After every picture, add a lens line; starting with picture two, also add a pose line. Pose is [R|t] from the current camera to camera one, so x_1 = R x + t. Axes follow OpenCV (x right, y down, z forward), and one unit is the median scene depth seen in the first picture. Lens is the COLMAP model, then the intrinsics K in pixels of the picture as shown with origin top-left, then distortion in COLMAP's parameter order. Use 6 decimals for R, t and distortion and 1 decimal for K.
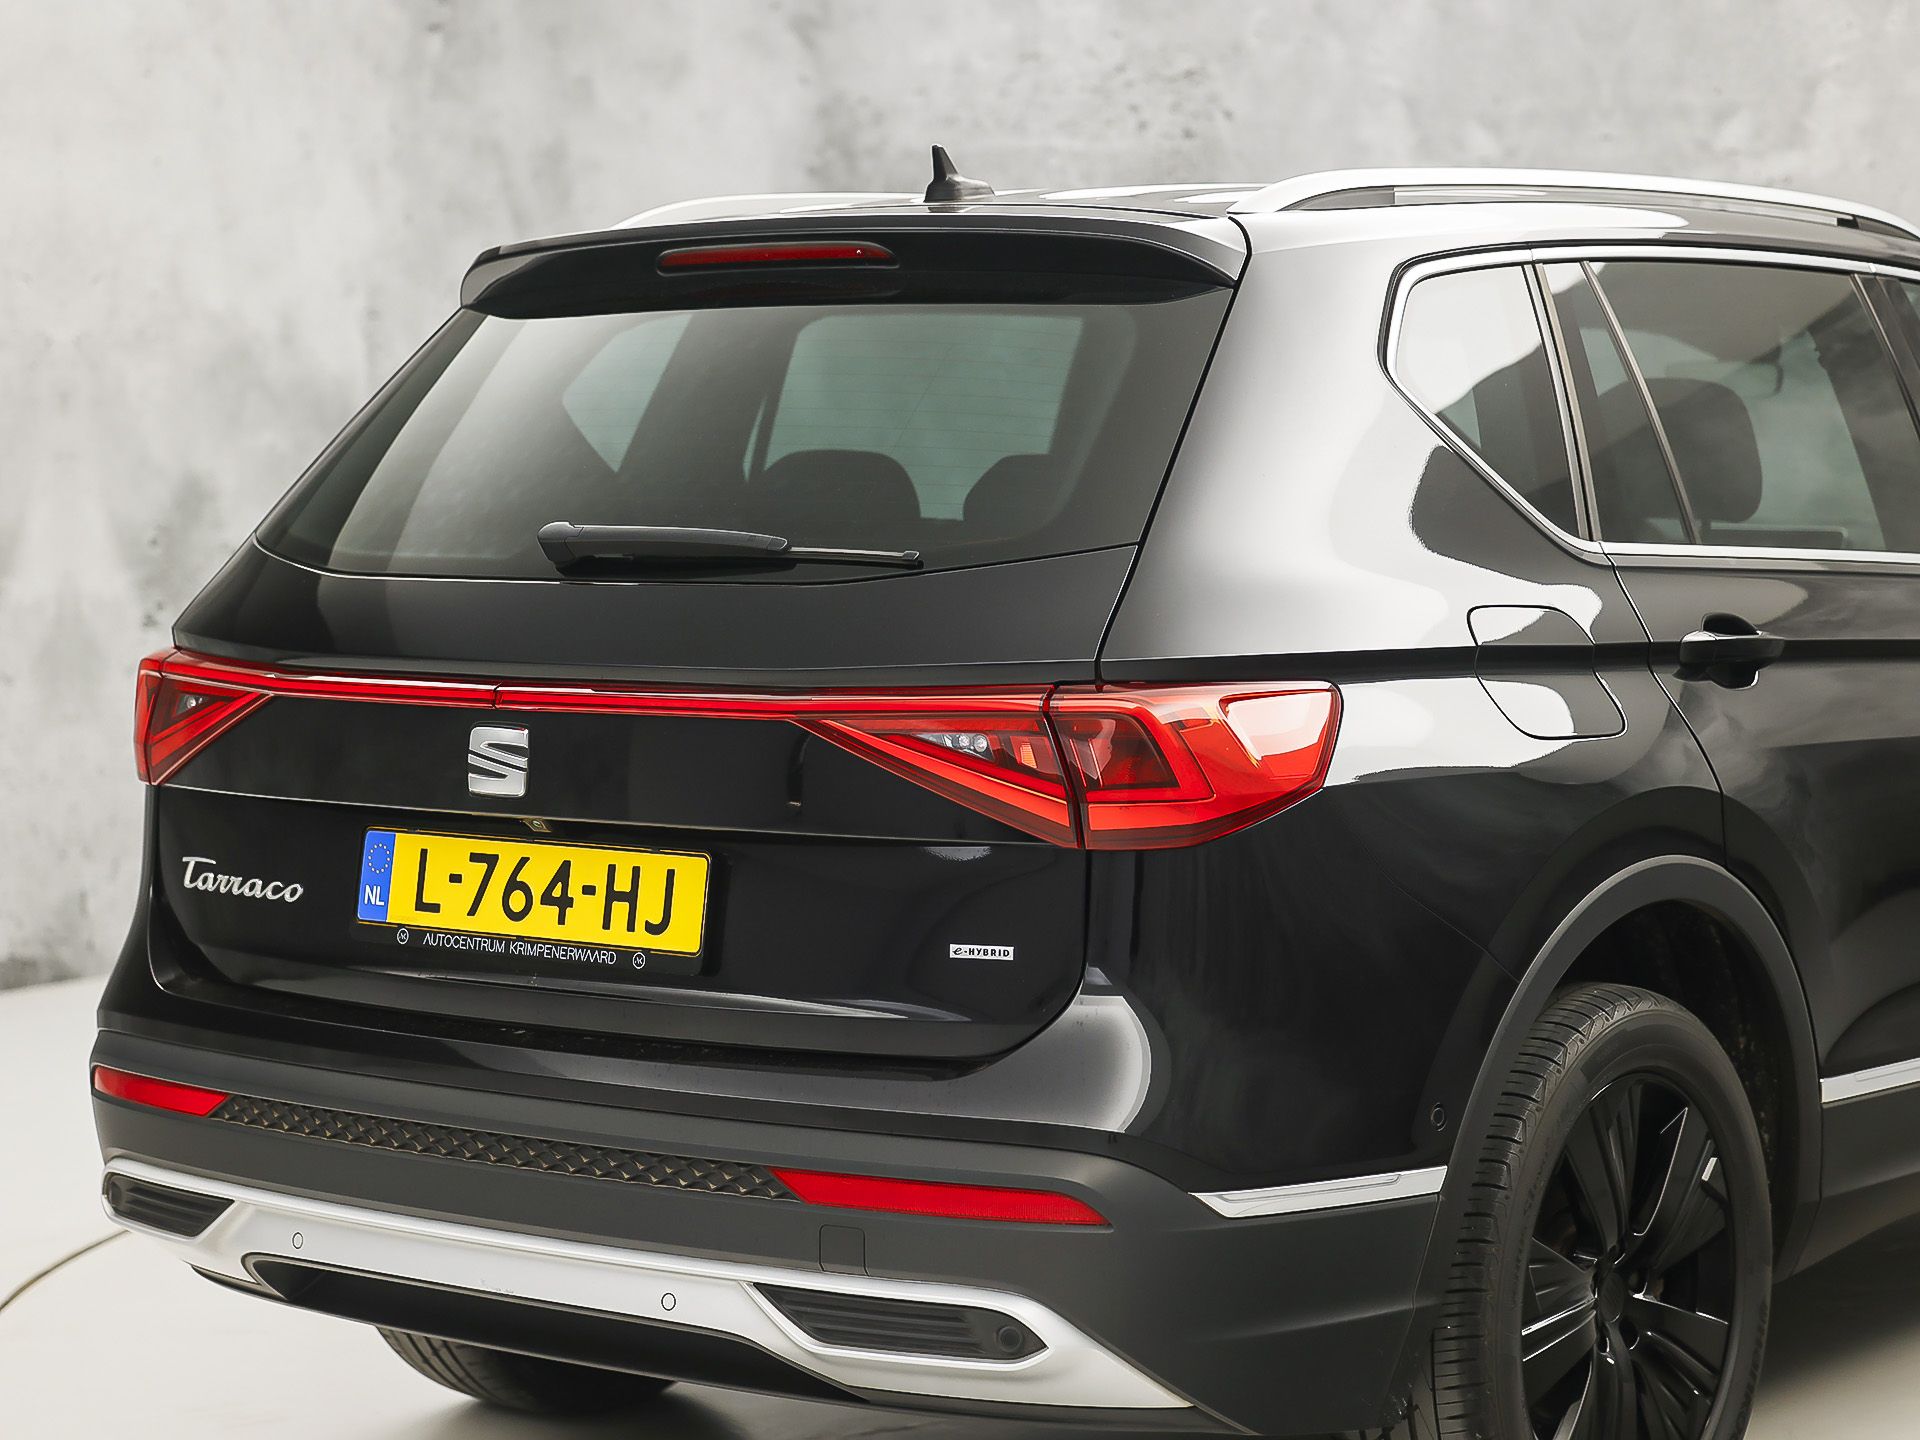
lens RADIAL K [[4148.2, 0, 960.0], [0, 4148.2, 720.0], [0, 0, 1]] dist [-0.291422, 0.135763]
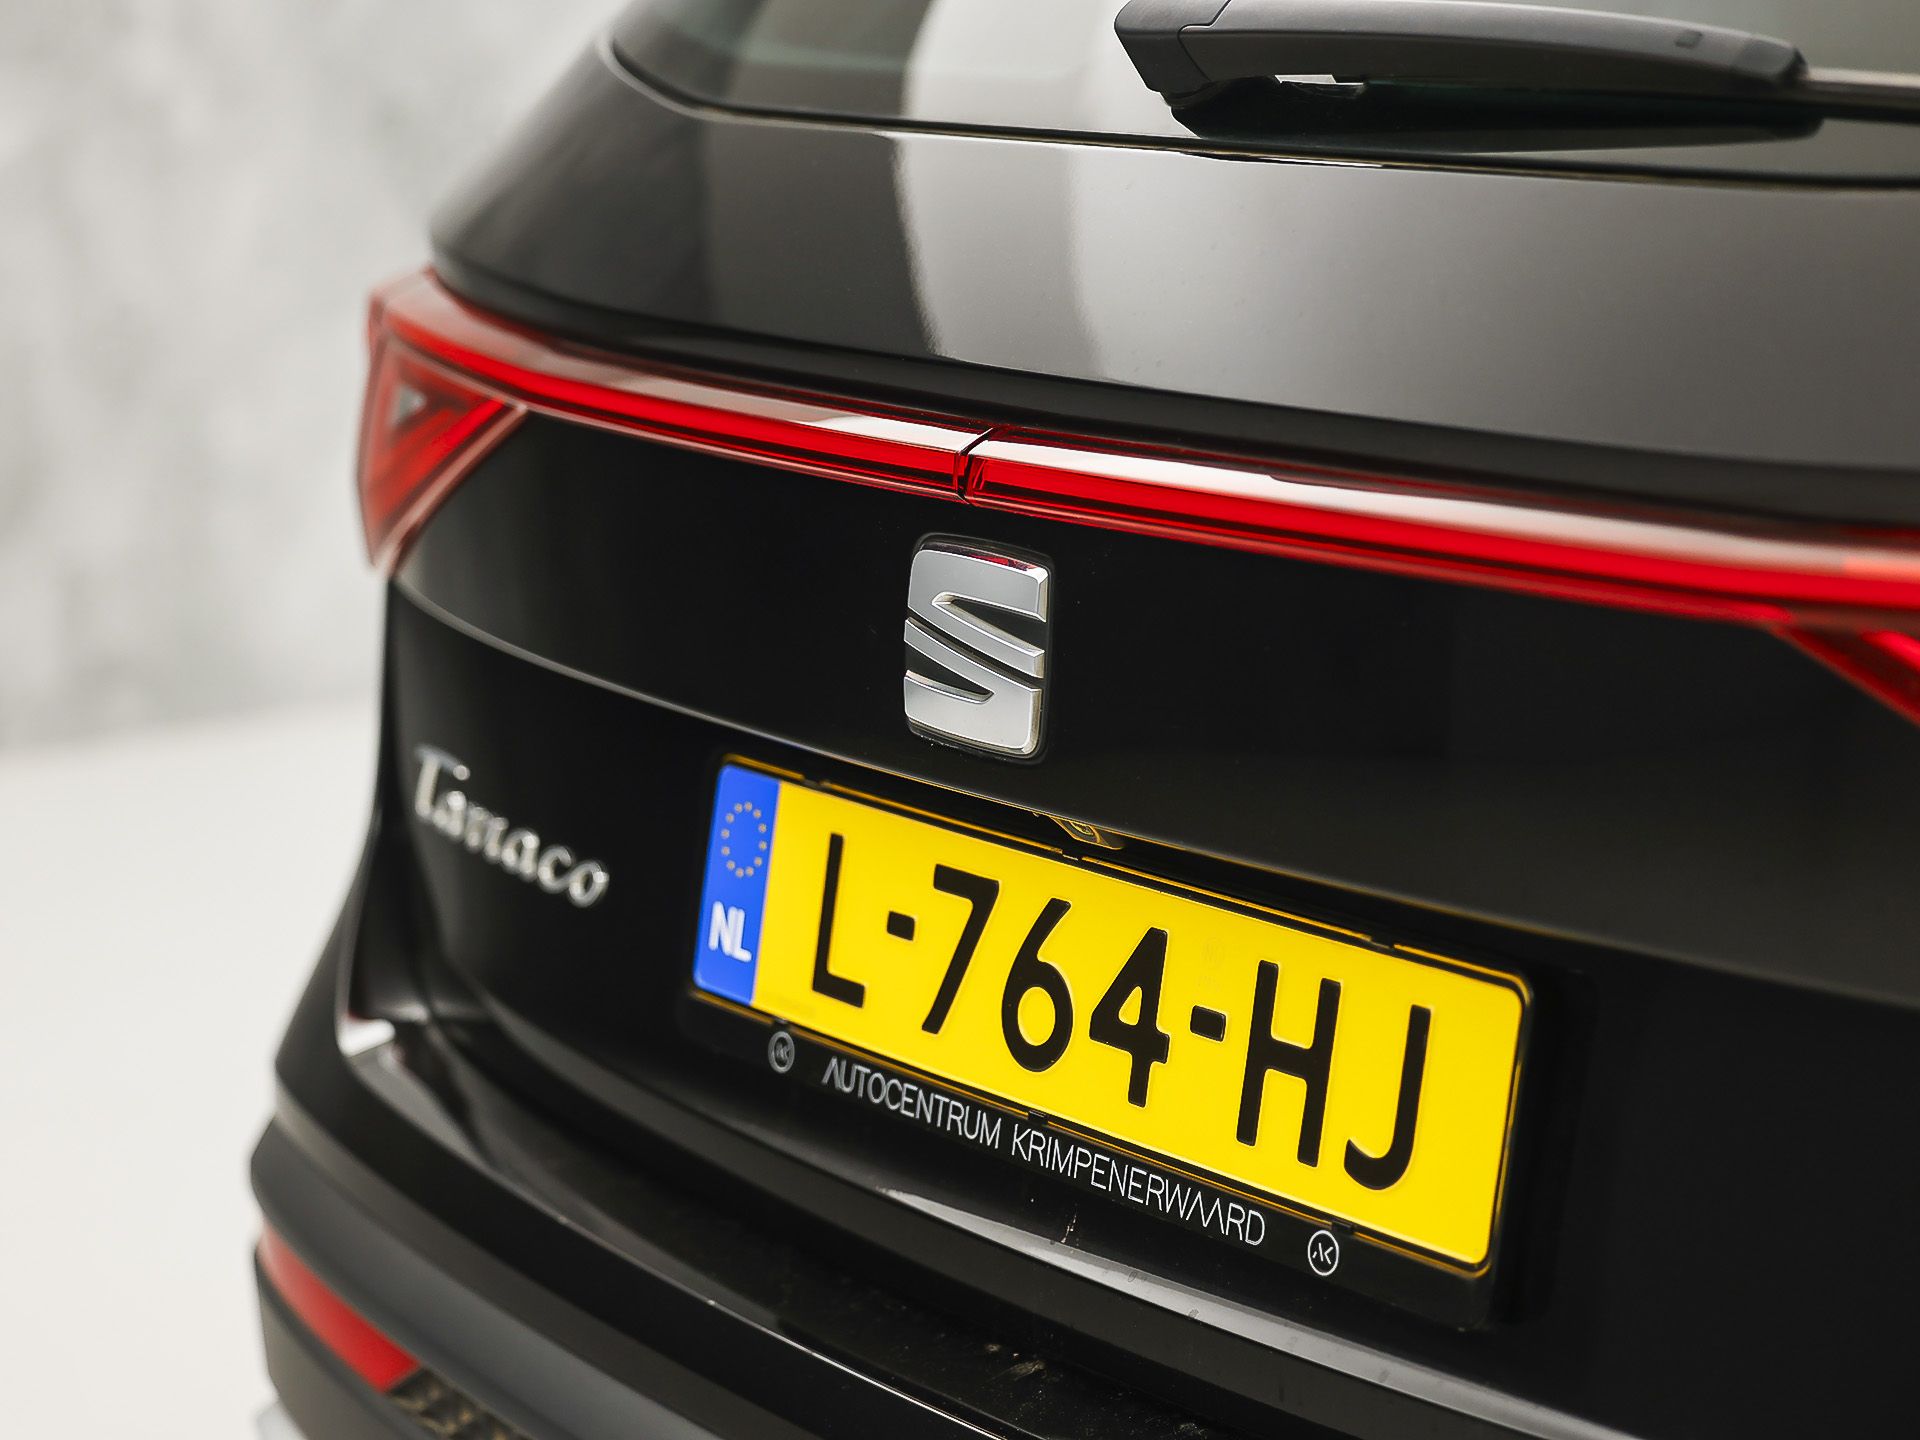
lens RADIAL K [[4148.2, 0, 960.0], [0, 4148.2, 720.0], [0, 0, 1]] dist [-0.291422, 0.135763]
pose [[0.962082, 0.051302, -0.267893, -0.015832], [-0.017974, 0.991942, 0.125408, -0.028776], [0.272168, -0.115838, 0.955252, 0.647324]]
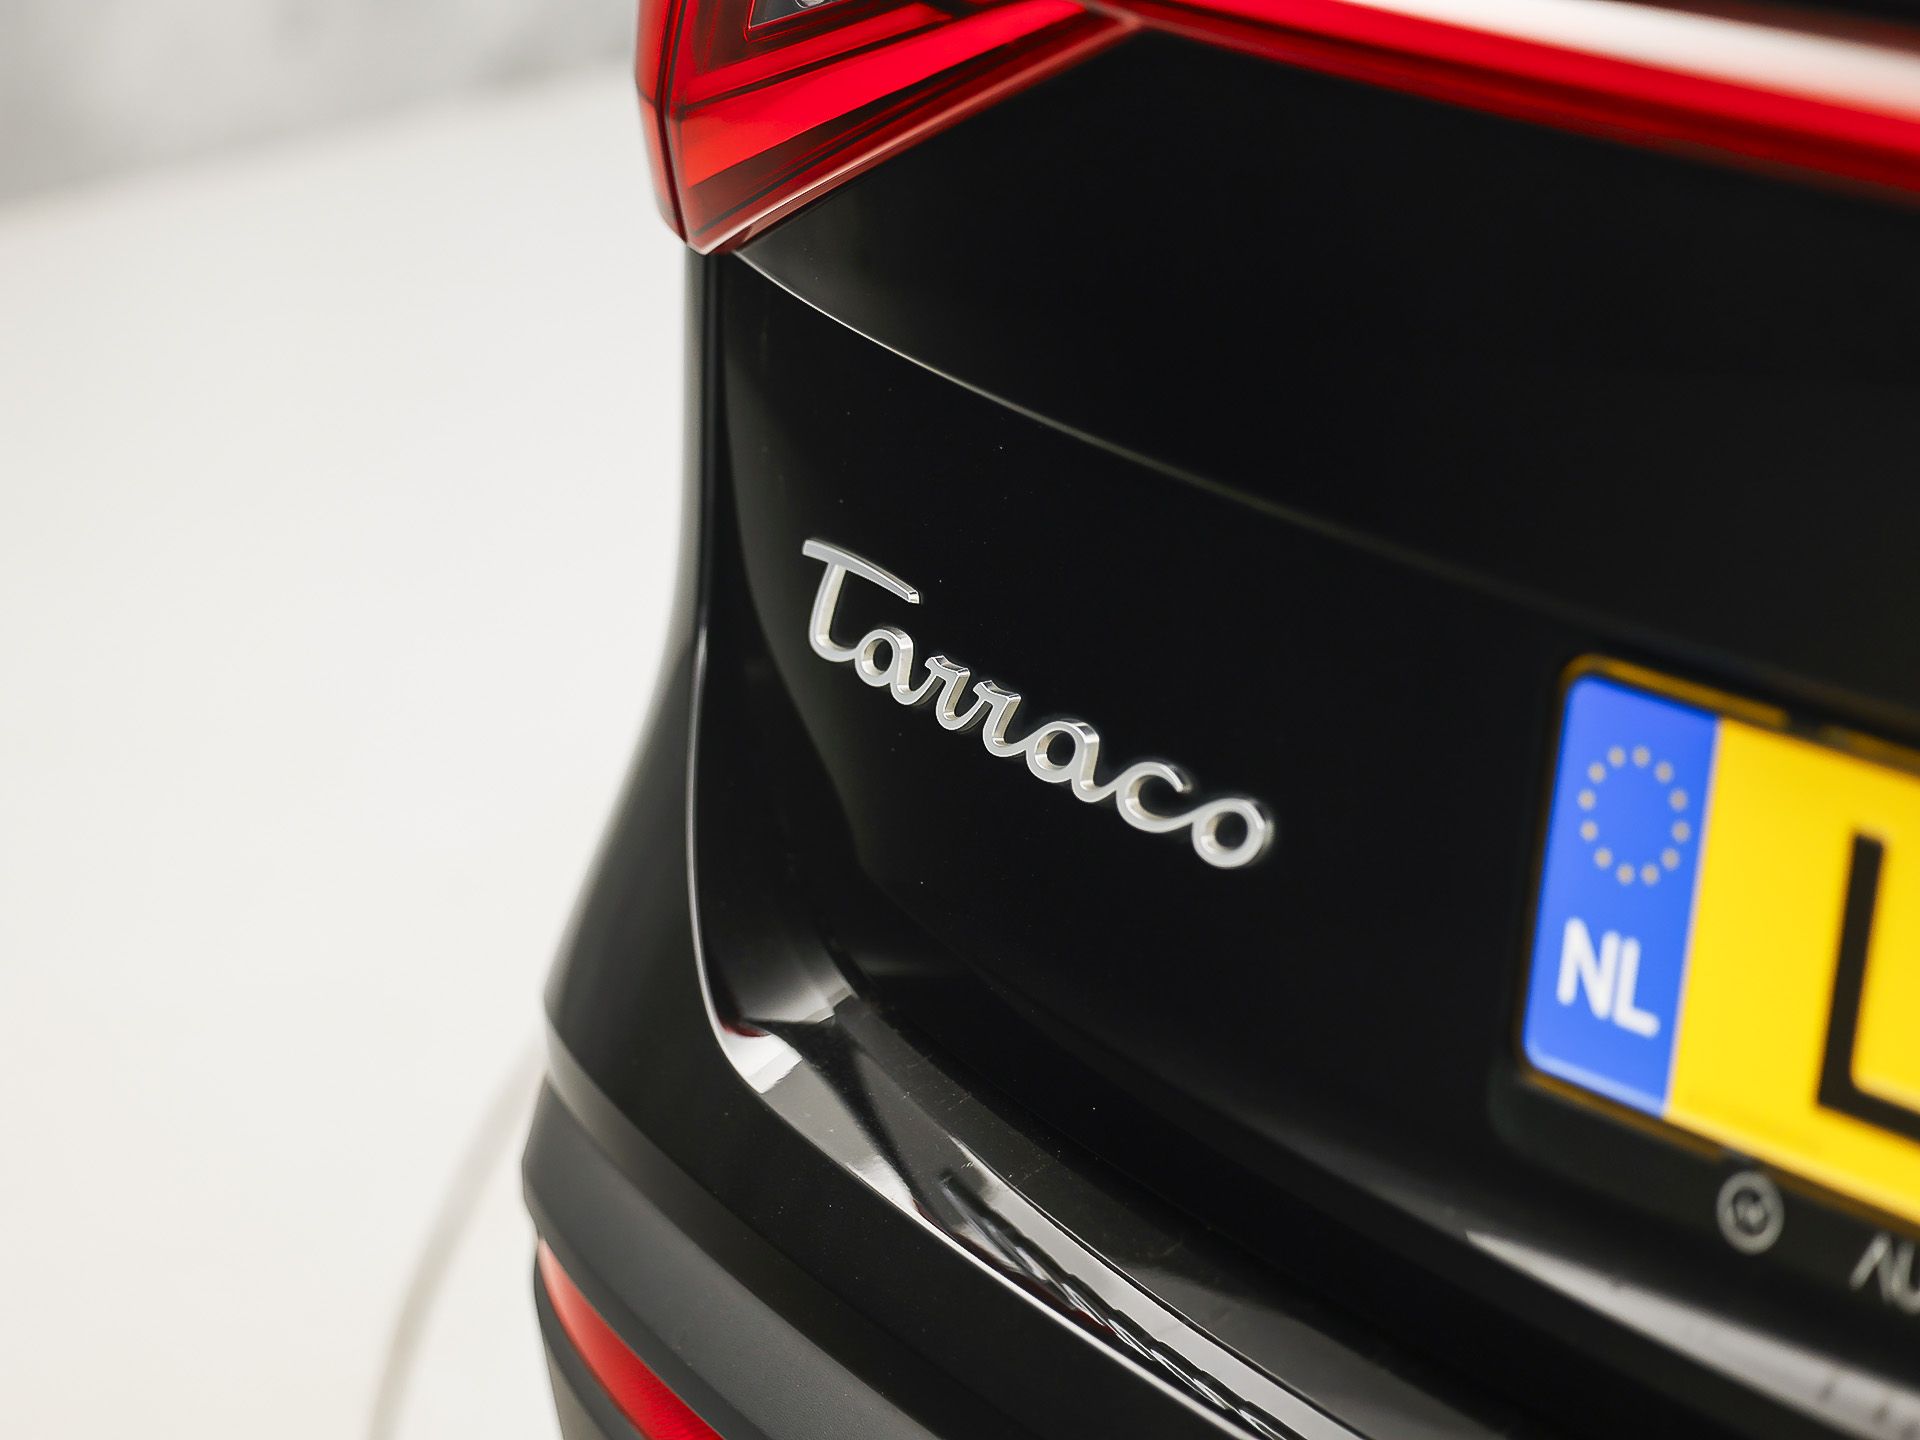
lens RADIAL K [[4148.2, 0, 960.0], [0, 4148.2, 720.0], [0, 0, 1]] dist [-0.291422, 0.135763]
pose [[0.979071, 0.034817, -0.200520, -0.136397], [0.023687, 0.959068, 0.282185, -0.034368], [0.202137, -0.281029, 0.938170, 0.814913]]
